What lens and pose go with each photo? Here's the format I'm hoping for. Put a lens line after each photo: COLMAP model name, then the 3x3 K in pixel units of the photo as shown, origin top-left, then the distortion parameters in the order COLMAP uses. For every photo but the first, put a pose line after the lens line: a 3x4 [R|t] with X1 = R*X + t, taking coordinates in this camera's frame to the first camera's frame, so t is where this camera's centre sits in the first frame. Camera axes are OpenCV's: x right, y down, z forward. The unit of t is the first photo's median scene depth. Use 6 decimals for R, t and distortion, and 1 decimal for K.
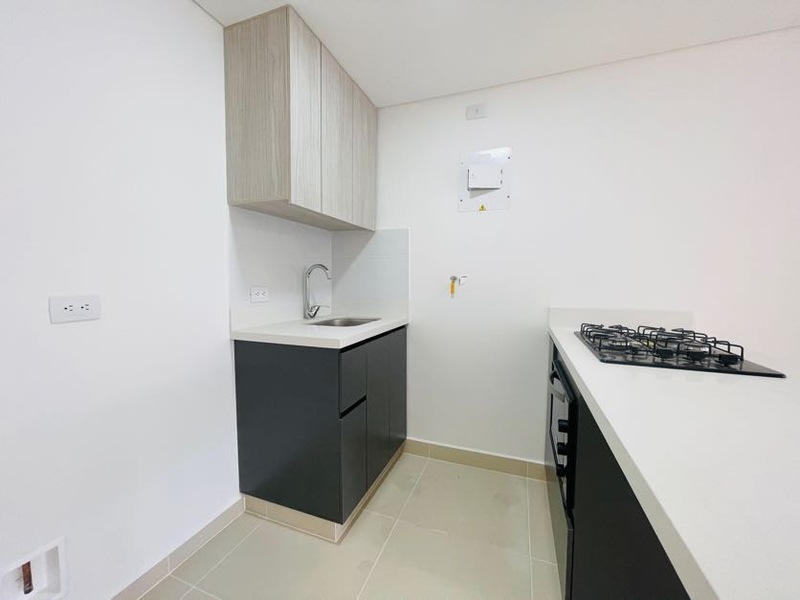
lens RADIAL K [[326.2, 0, 397.4], [0, 326.2, 298.0], [0, 0, 1]] dist [0.002656, 0.000370]
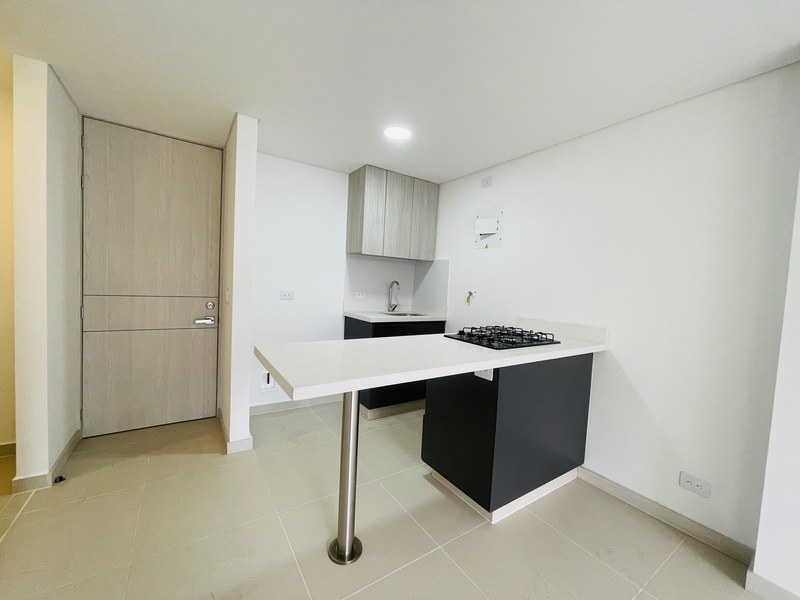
lens RADIAL K [[324.3, 0, 400.0], [0, 324.3, 300.0], [0, 0, 1]] dist [-0.006719, 0.000056]
pose [[0.808608, 0.065802, -0.584656, 0.820450], [-0.076537, 0.997046, 0.006361, -0.012490], [0.583348, 0.039604, 0.811256, -0.414900]]
